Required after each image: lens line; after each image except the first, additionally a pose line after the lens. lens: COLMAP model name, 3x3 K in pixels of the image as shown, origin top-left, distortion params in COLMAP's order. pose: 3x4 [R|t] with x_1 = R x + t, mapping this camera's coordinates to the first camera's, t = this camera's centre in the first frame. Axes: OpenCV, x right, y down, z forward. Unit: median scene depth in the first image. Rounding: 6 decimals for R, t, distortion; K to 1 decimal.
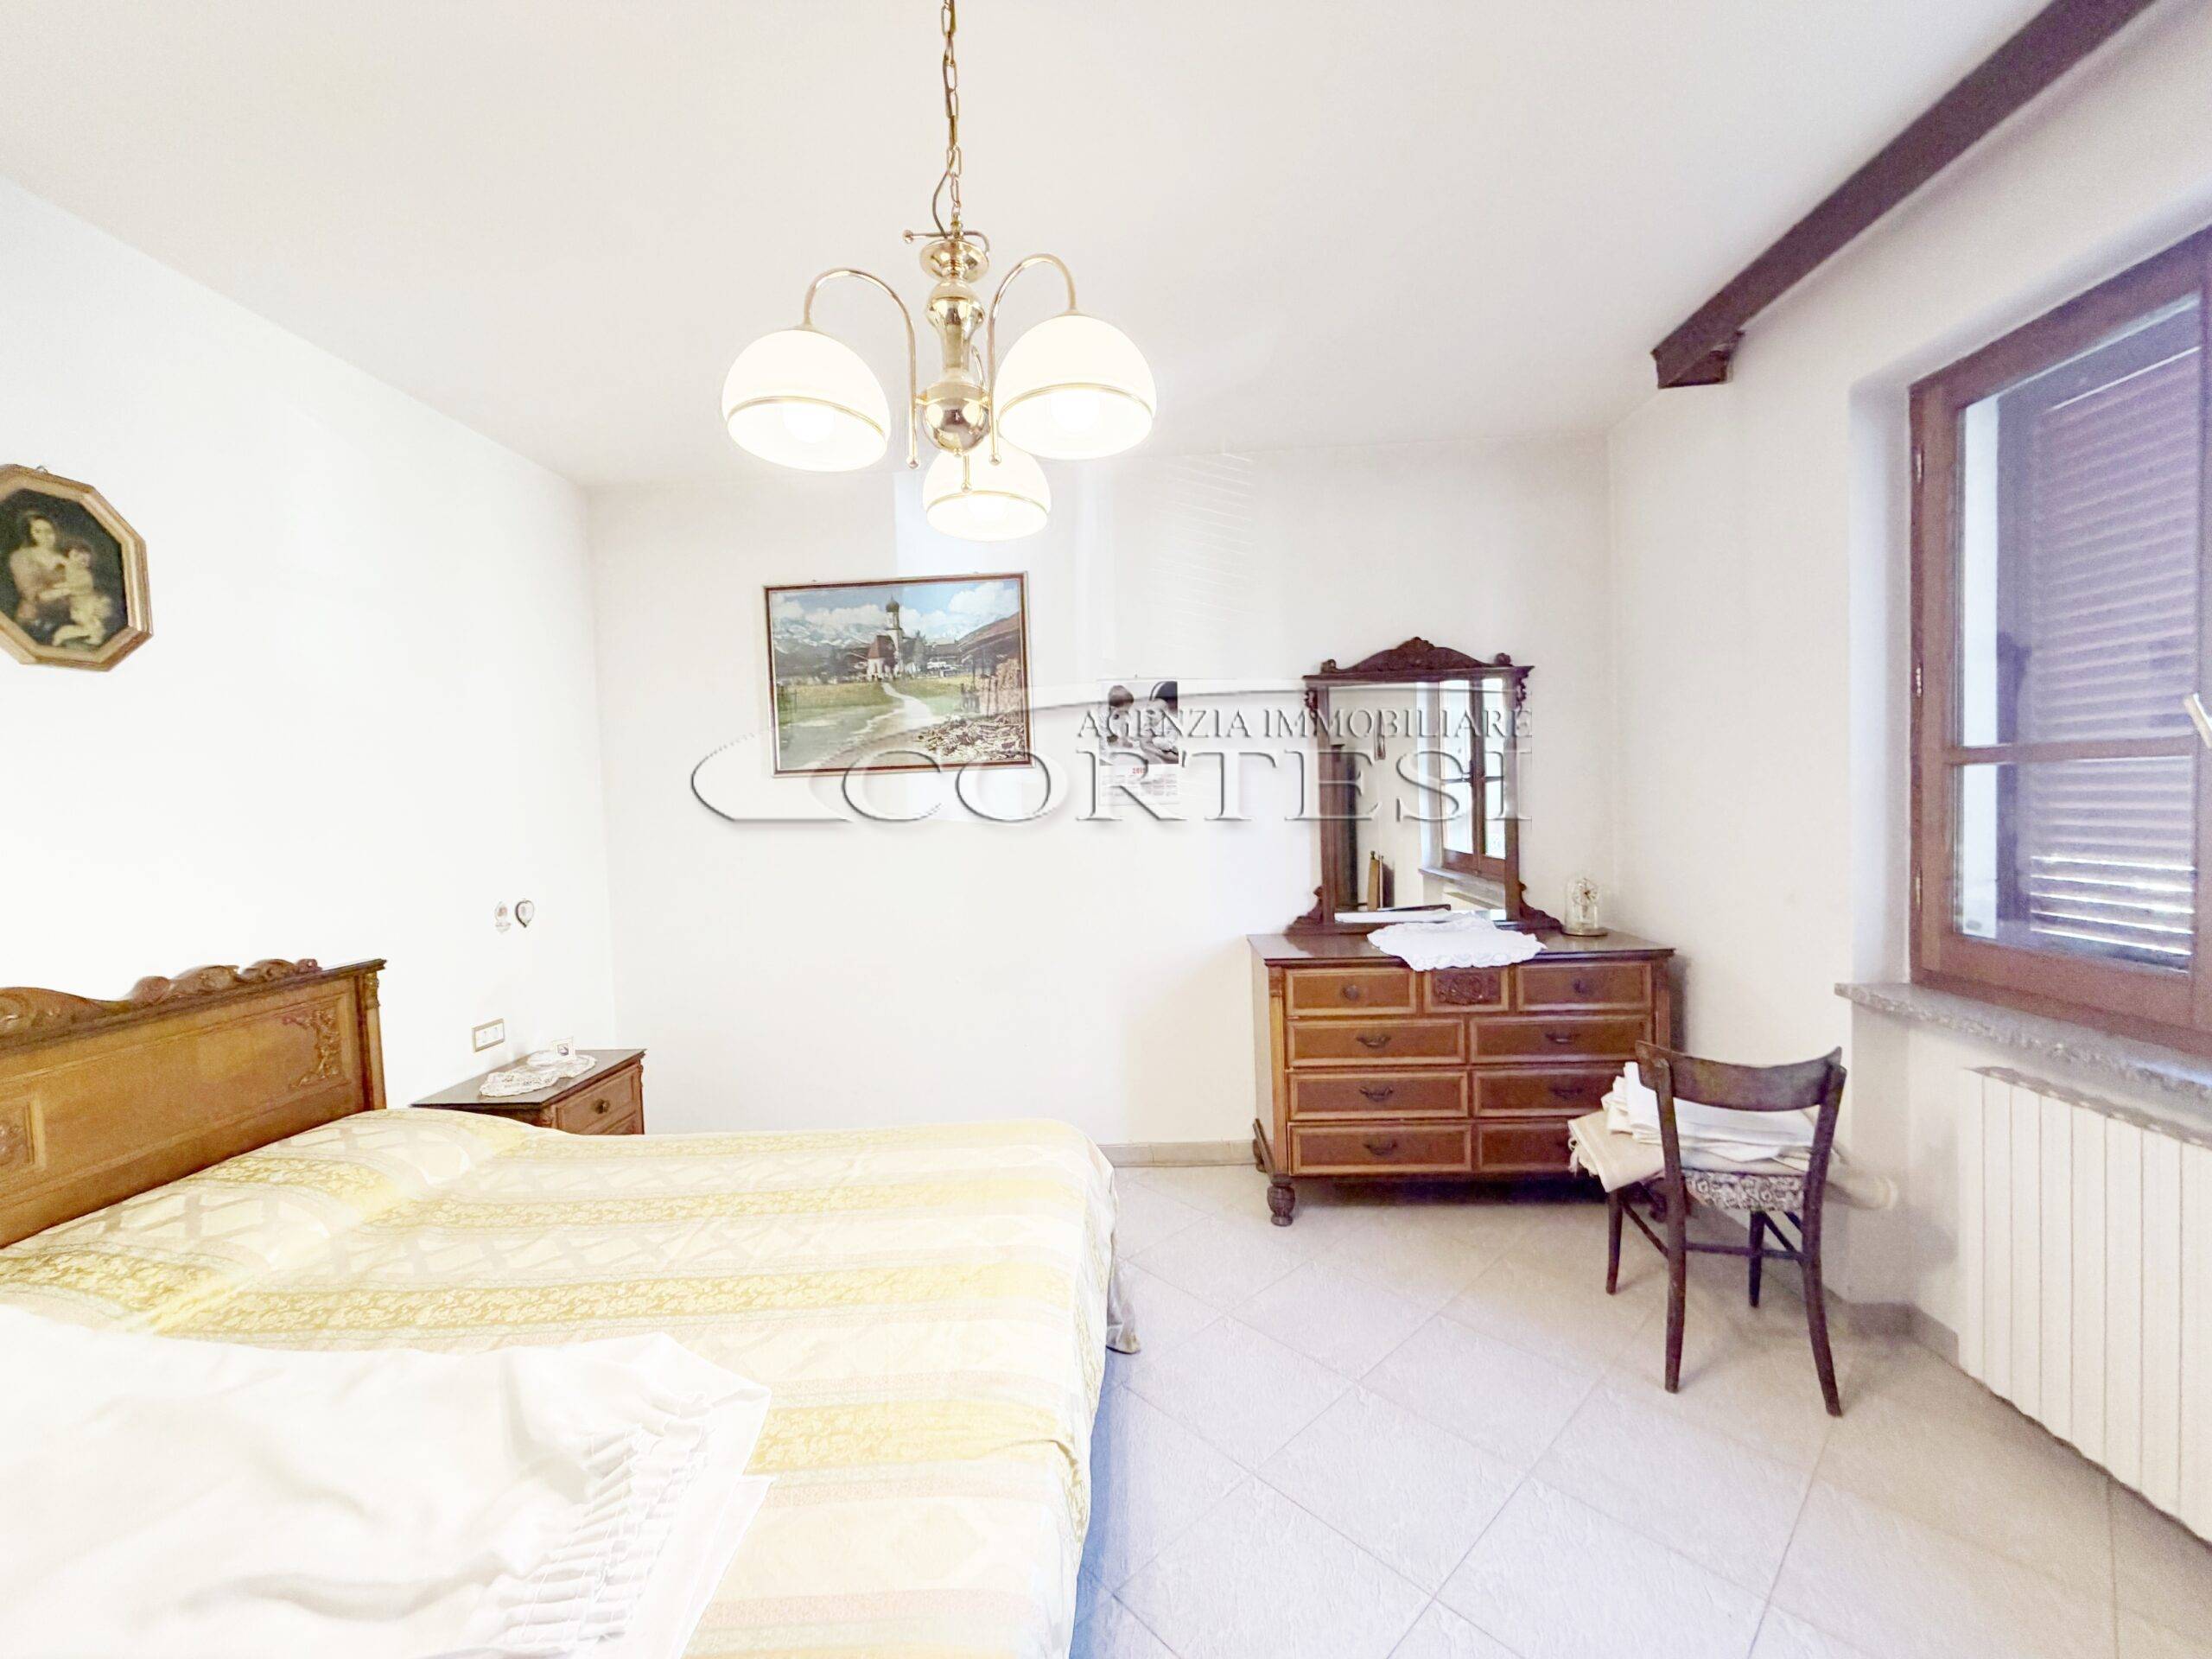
lens RADIAL K [[879.7, 0, 1099.0], [0, 879.7, 827.5], [0, 0, 1]] dist [-0.000969, 0.000359]
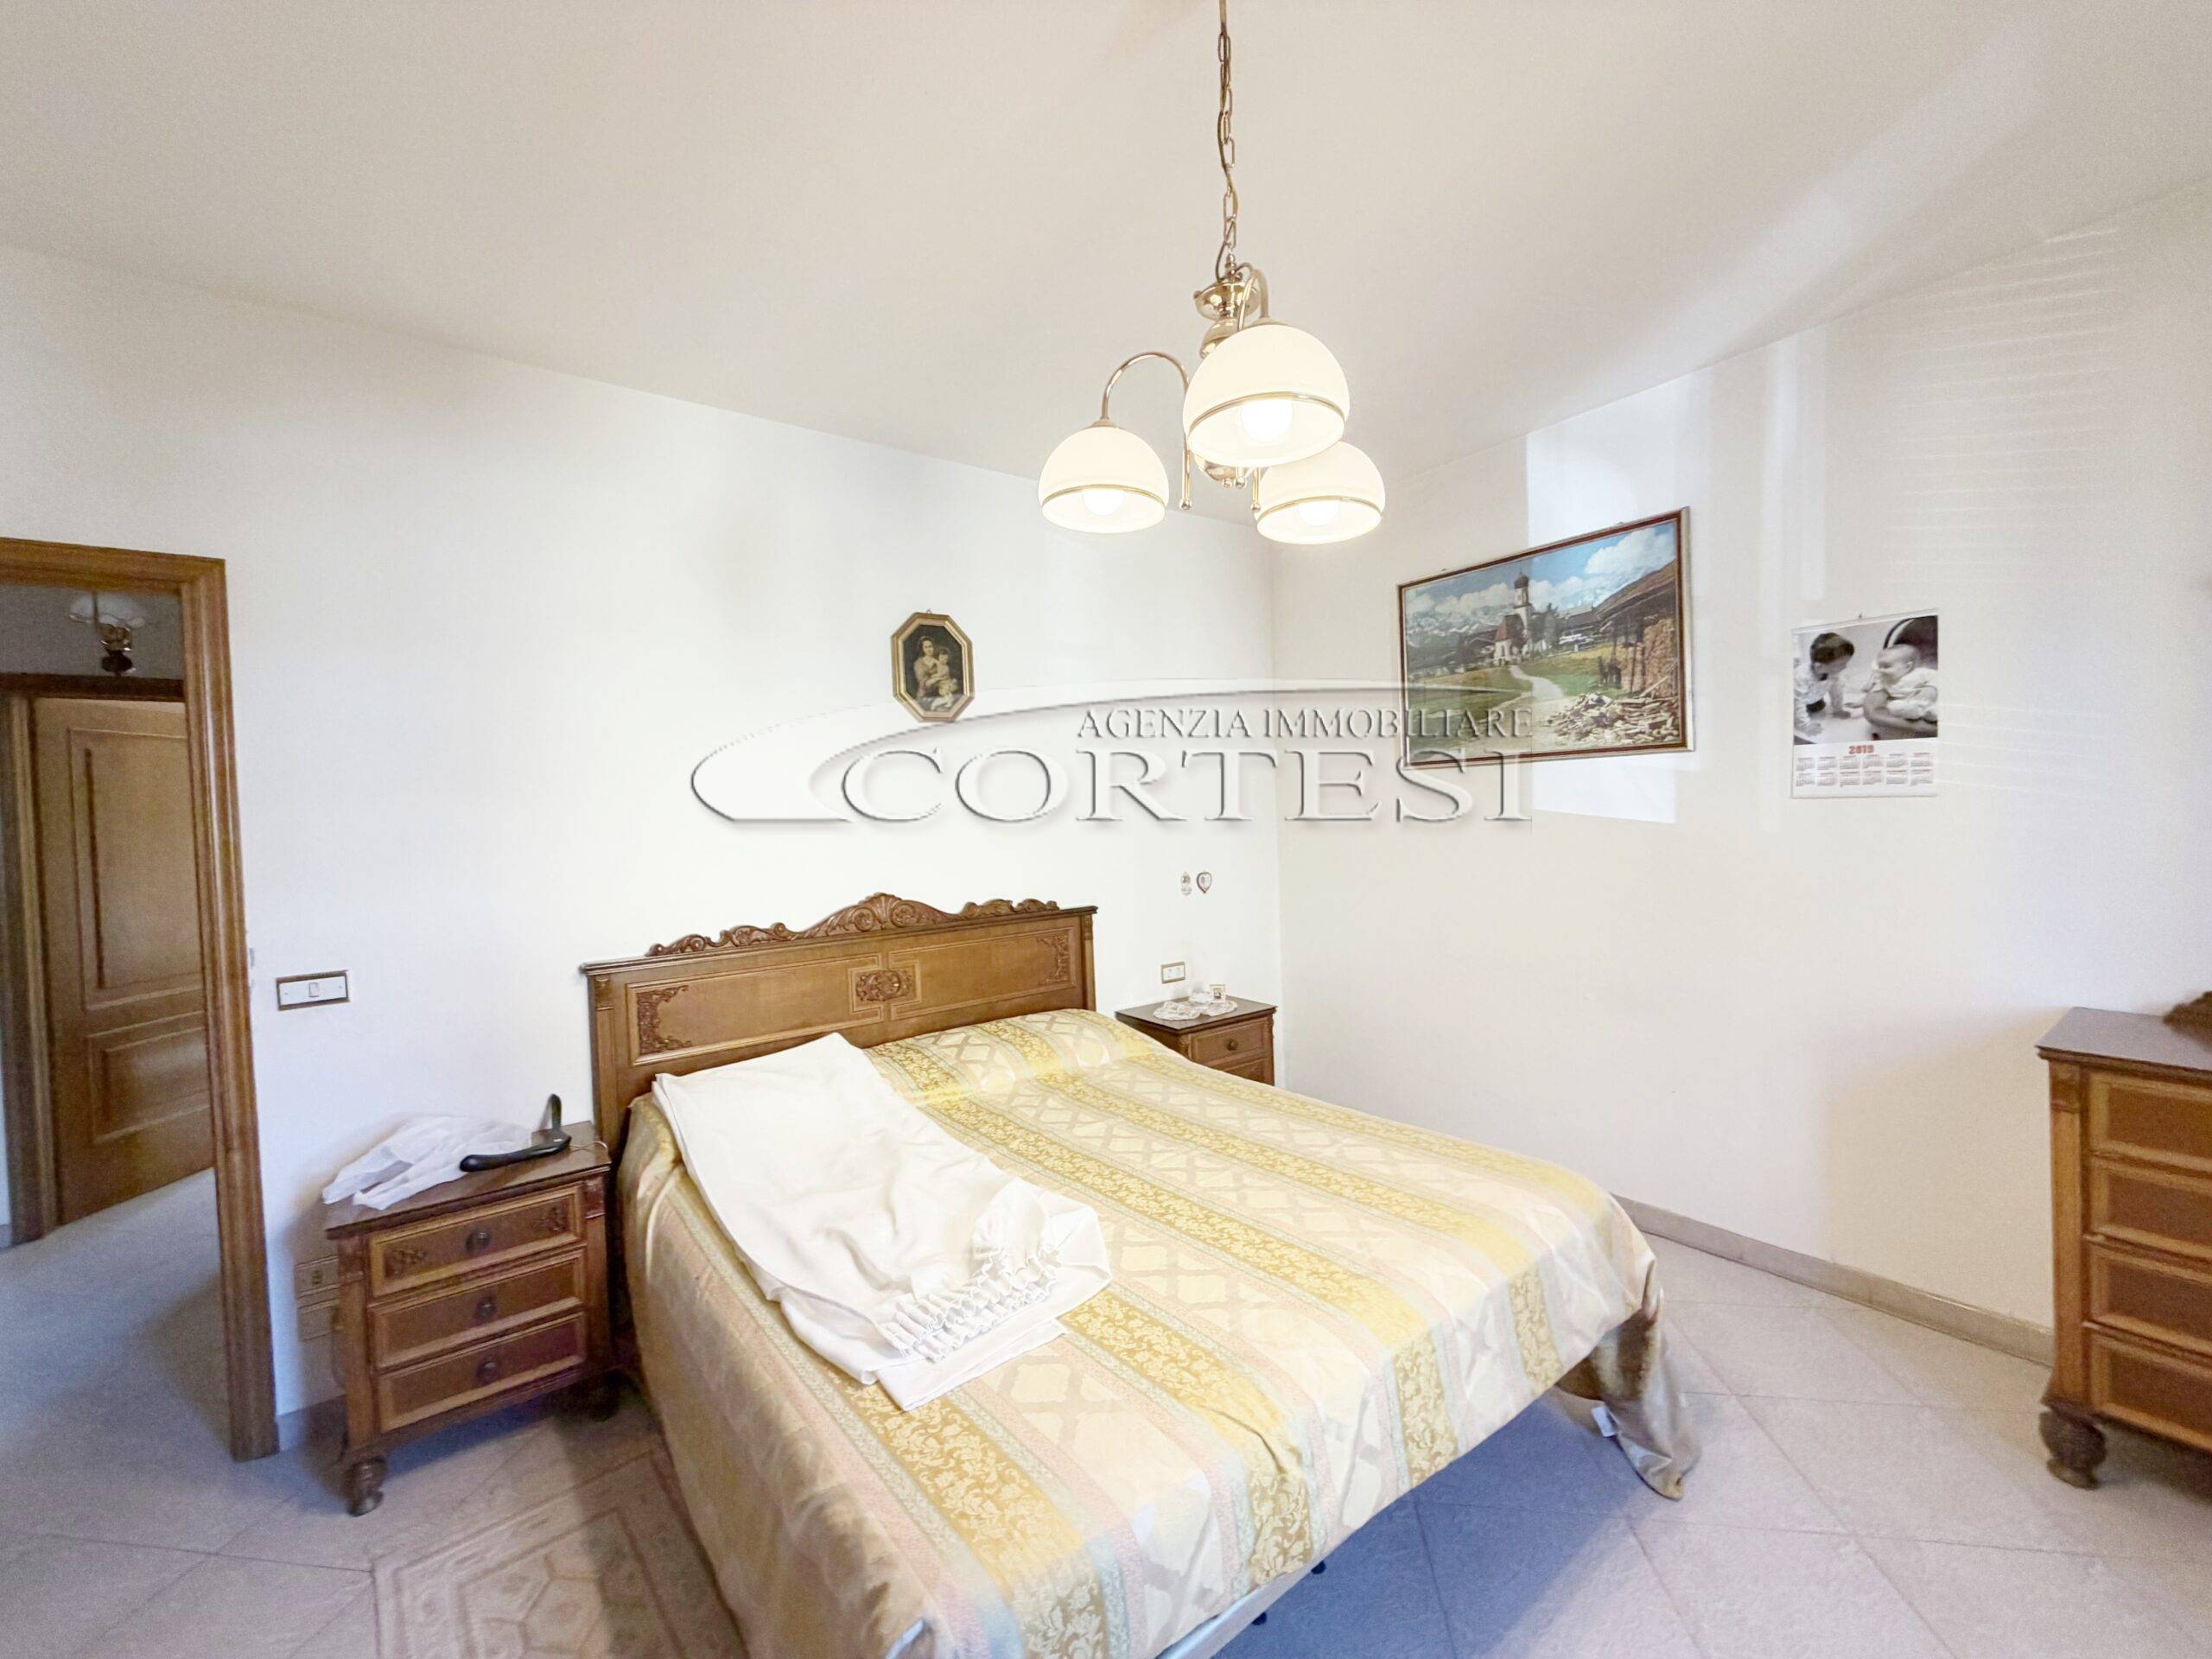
lens RADIAL K [[879.7, 0, 1100.8], [0, 879.7, 828.0], [0, 0, 1]] dist [-0.000969, 0.000359]
pose [[0.631821, 0.030307, -0.774522, 0.245470], [-0.014162, 0.999520, 0.027559, -0.014318], [0.774985, -0.006443, 0.631947, 0.085802]]
